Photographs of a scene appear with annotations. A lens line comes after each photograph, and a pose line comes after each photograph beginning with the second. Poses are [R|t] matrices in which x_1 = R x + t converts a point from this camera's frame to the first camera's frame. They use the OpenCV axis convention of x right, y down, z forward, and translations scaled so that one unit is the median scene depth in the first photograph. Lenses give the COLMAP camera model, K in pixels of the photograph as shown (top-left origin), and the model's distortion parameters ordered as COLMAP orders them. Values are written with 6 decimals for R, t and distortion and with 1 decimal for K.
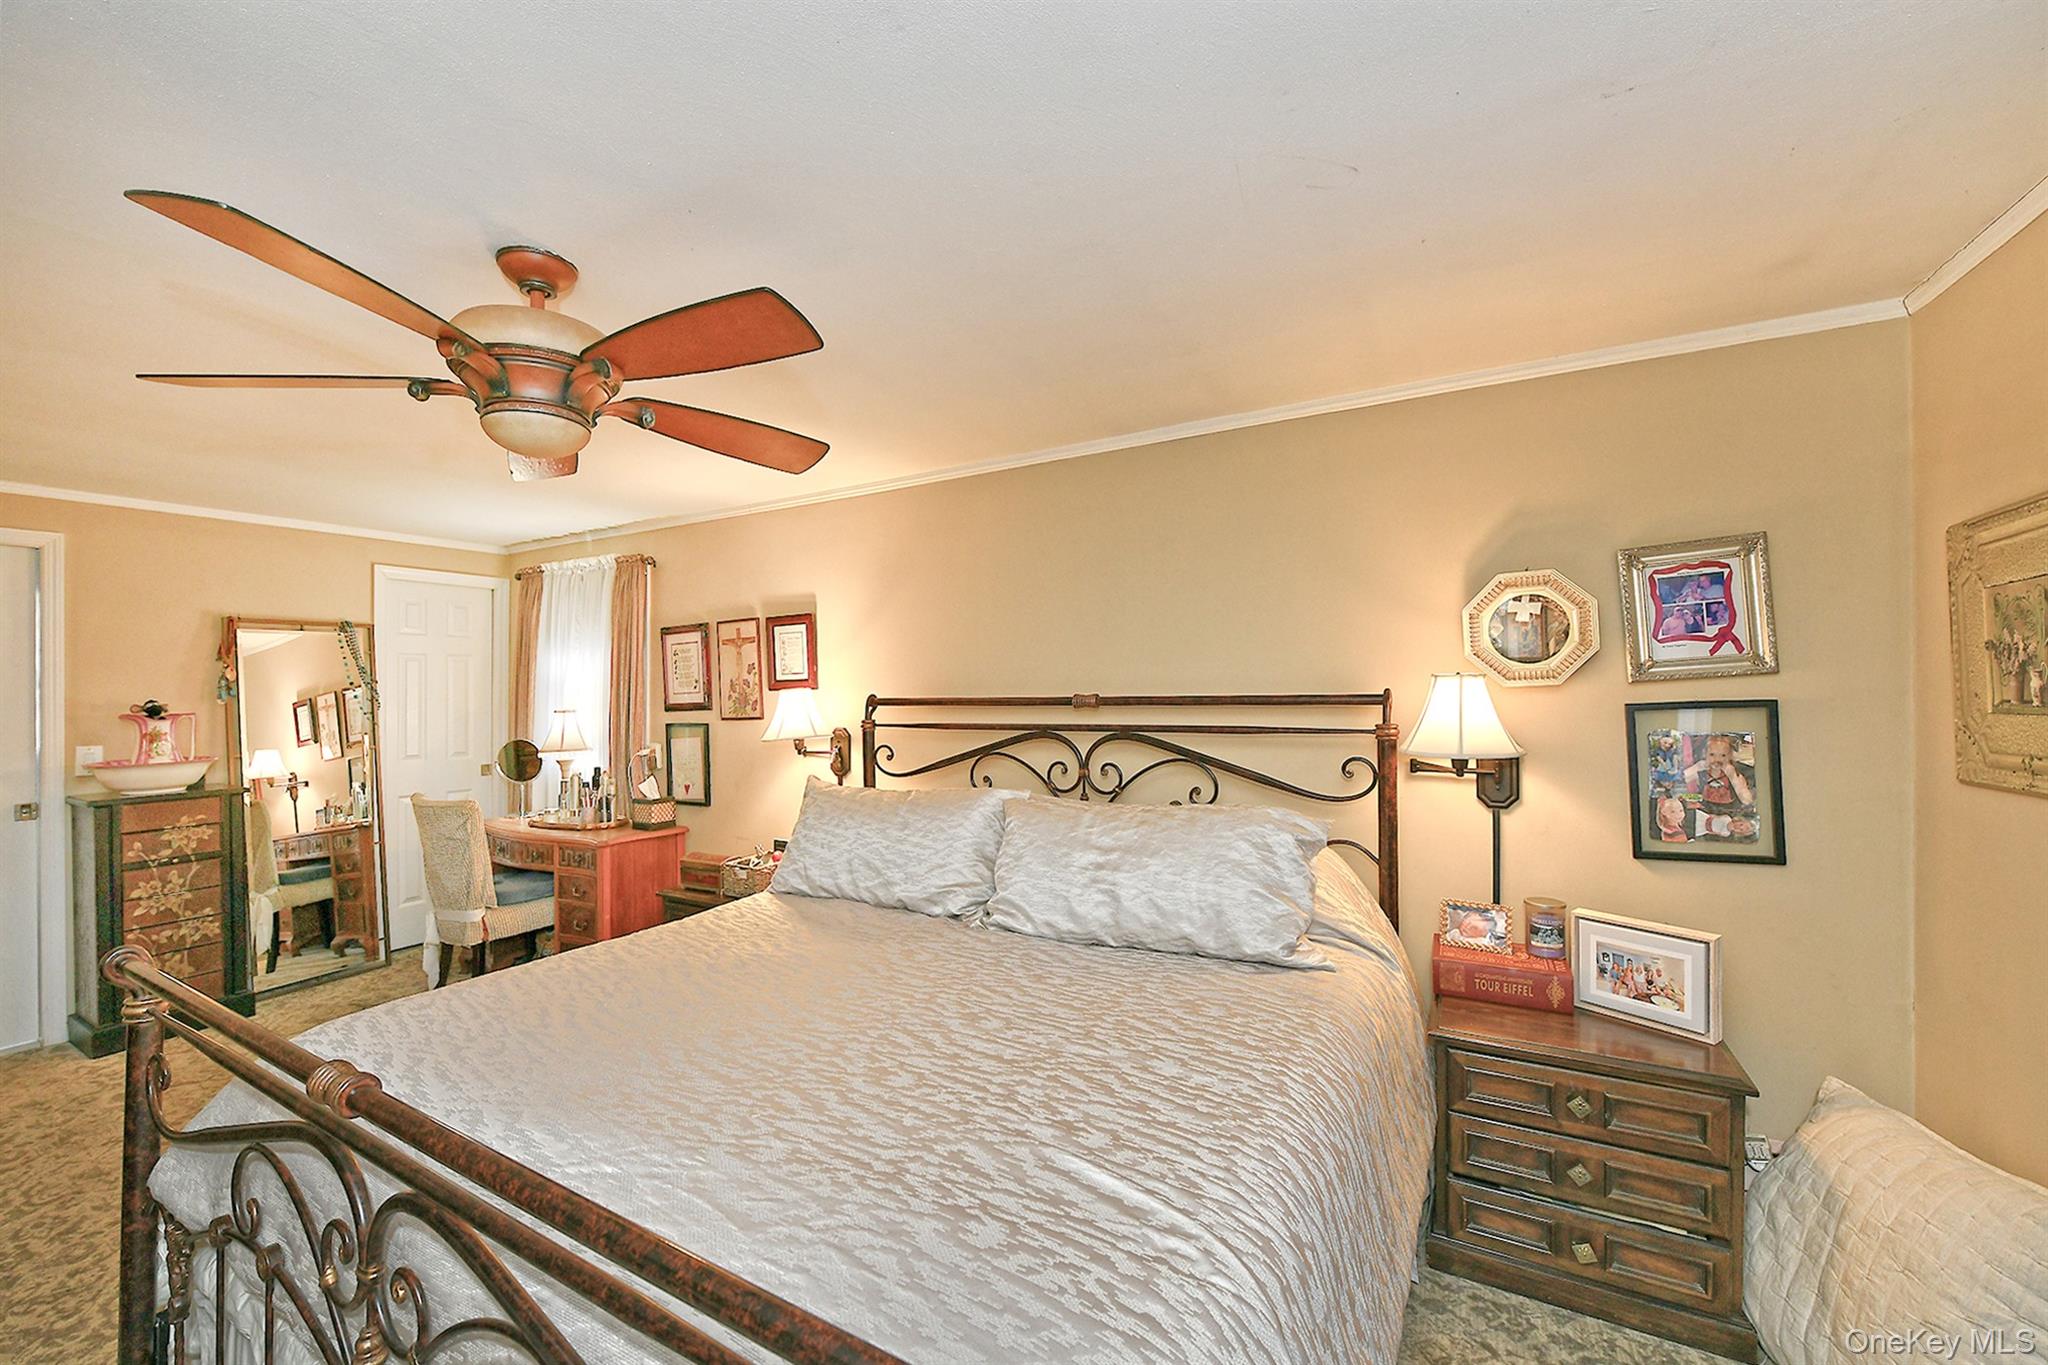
lens RADIAL K [[808.6, 0, 1010.7], [0, 808.6, 687.1], [0, 0, 1]] dist [-0.000339, 0.000383]
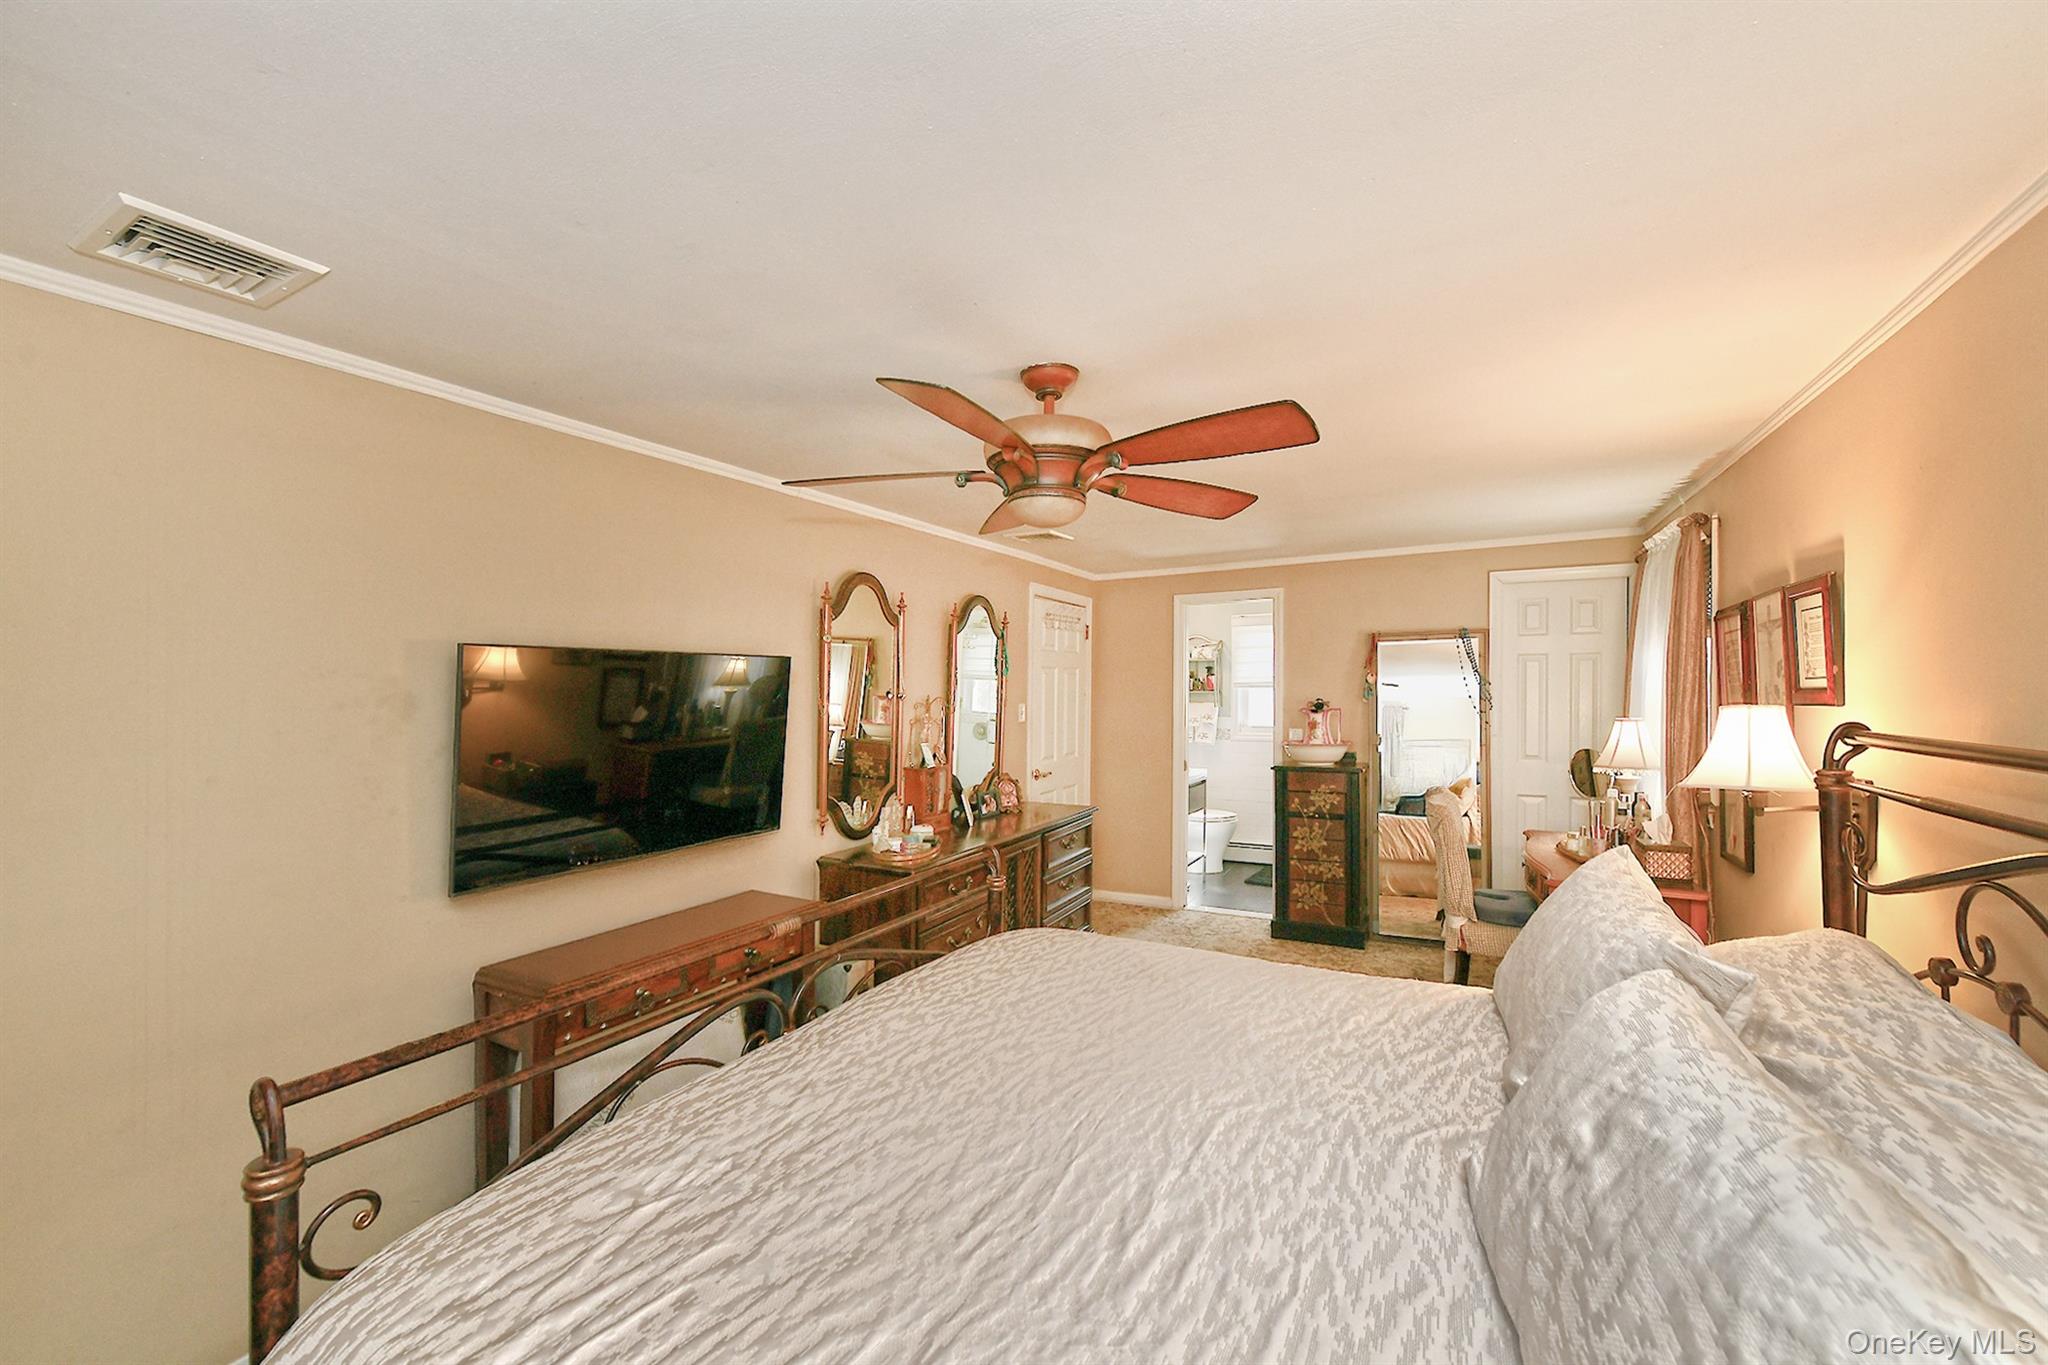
lens RADIAL K [[808.6, 0, 1013.6], [0, 808.6, 681.0], [0, 0, 1]] dist [-0.000339, 0.000383]
pose [[0.017624, 0.003871, -0.999837, 0.320838], [0.005659, 0.999976, 0.003971, -0.022309], [0.999829, -0.005728, 0.017602, 0.443895]]
